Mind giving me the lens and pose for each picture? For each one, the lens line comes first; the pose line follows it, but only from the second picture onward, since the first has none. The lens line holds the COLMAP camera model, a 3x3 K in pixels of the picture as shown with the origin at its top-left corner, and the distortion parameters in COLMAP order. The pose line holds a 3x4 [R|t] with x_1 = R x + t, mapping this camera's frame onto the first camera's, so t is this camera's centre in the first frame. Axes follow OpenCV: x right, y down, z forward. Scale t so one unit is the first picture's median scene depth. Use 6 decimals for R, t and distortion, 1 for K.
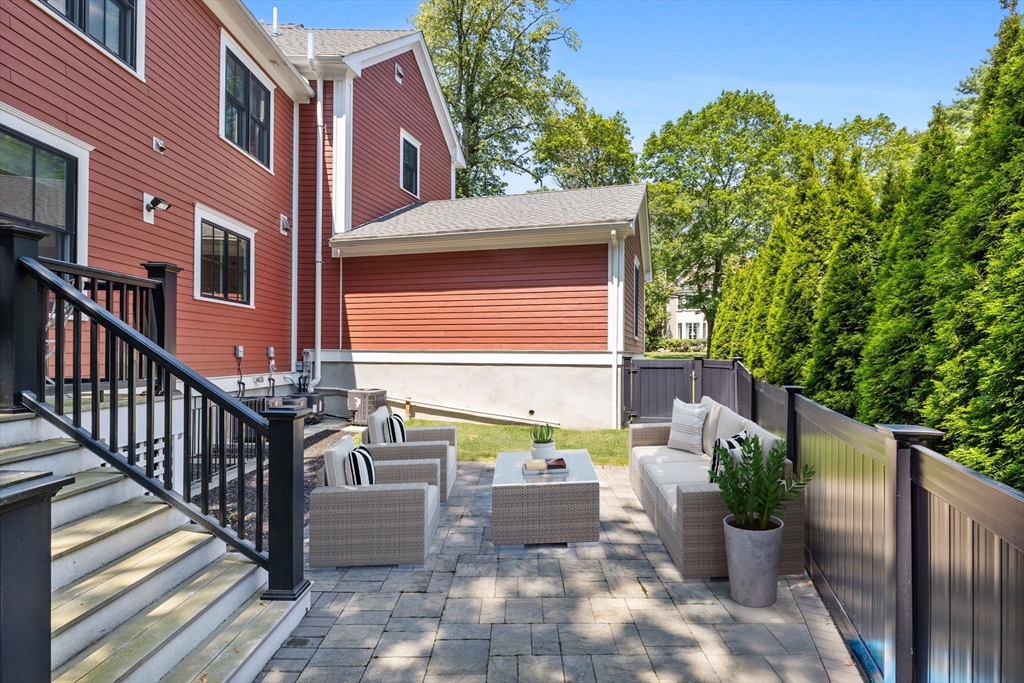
lens RADIAL K [[552.9, 0, 511.6], [0, 552.9, 346.8], [0, 0, 1]] dist [0.001403, 0.000783]
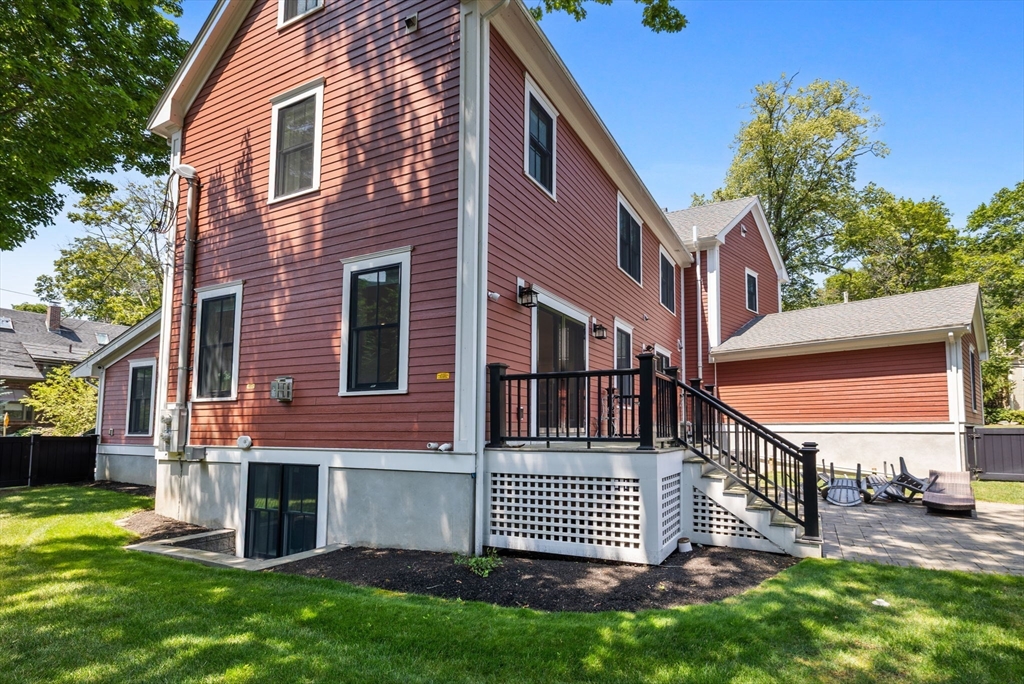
lens RADIAL K [[498.8, 0, 513.4], [0, 498.8, 397.0], [0, 0, 1]] dist [0.001390, 0.000519]
pose [[0.872389, -0.036652, -0.487437, -0.127664], [0.010845, 0.998391, -0.055663, 0.002731], [0.488692, 0.043274, 0.871382, -0.465512]]
